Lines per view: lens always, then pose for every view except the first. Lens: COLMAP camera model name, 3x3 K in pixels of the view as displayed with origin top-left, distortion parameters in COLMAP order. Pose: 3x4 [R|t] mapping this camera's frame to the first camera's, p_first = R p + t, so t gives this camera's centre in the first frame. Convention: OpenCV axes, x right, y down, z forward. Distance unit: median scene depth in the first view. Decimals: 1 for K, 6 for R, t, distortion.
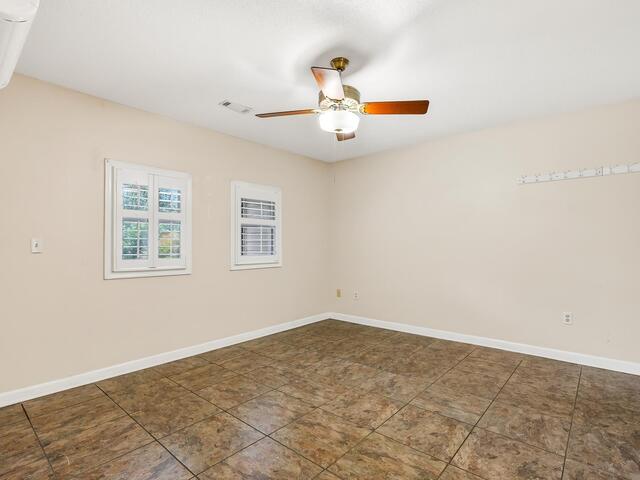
lens RADIAL K [[326.0, 0, 320.6], [0, 326.0, 243.5], [0, 0, 1]] dist [-0.008346, -0.000021]
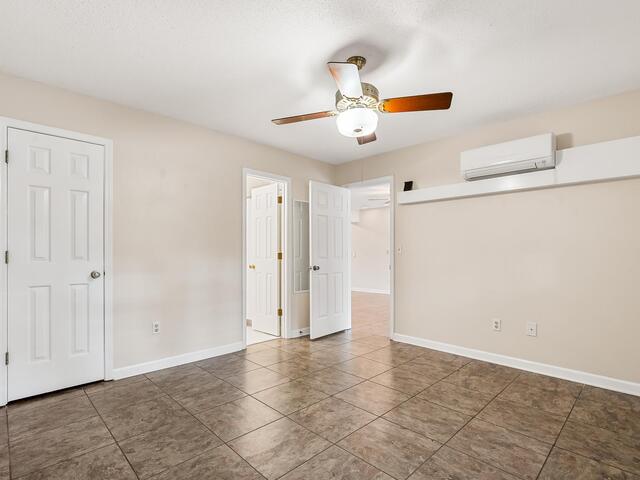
lens RADIAL K [[326.0, 0, 320.6], [0, 326.0, 243.5], [0, 0, 1]] dist [-0.008346, -0.000021]
pose [[-0.997042, 0.002724, 0.076811, 0.092280], [0.000641, 0.999632, -0.027123, 0.010823], [-0.076856, -0.026994, -0.996677, 2.001711]]
